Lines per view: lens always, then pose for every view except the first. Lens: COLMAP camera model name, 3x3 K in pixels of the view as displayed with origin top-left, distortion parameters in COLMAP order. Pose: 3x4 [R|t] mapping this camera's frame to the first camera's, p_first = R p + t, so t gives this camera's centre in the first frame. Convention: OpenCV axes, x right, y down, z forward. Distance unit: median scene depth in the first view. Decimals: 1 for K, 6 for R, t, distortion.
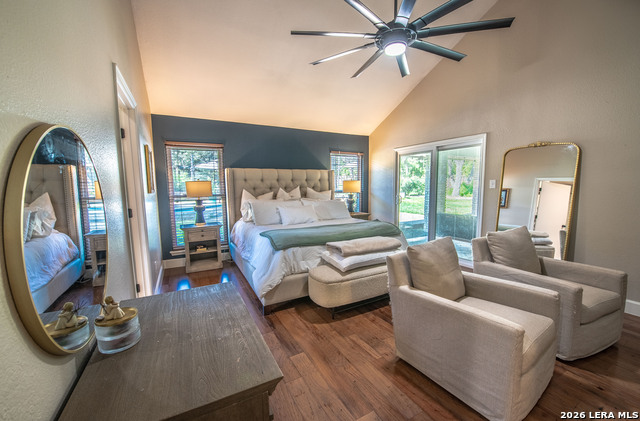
lens RADIAL K [[265.0, 0, 317.6], [0, 265.0, 211.3], [0, 0, 1]] dist [-0.012983, -0.000827]
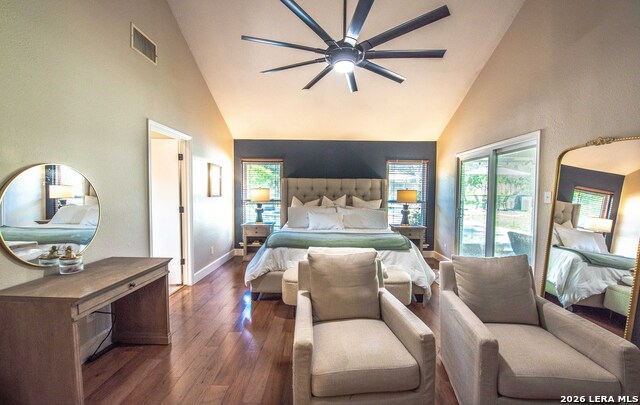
lens RADIAL K [[266.5, 0, 317.8], [0, 266.5, 202.5], [0, 0, 1]] dist [0.000969, -0.000051]
pose [[0.870628, 0.037388, -0.490518, 0.379617], [-0.067636, 0.996736, -0.044075, -0.010751], [0.487269, 0.071550, 0.870316, 0.033070]]
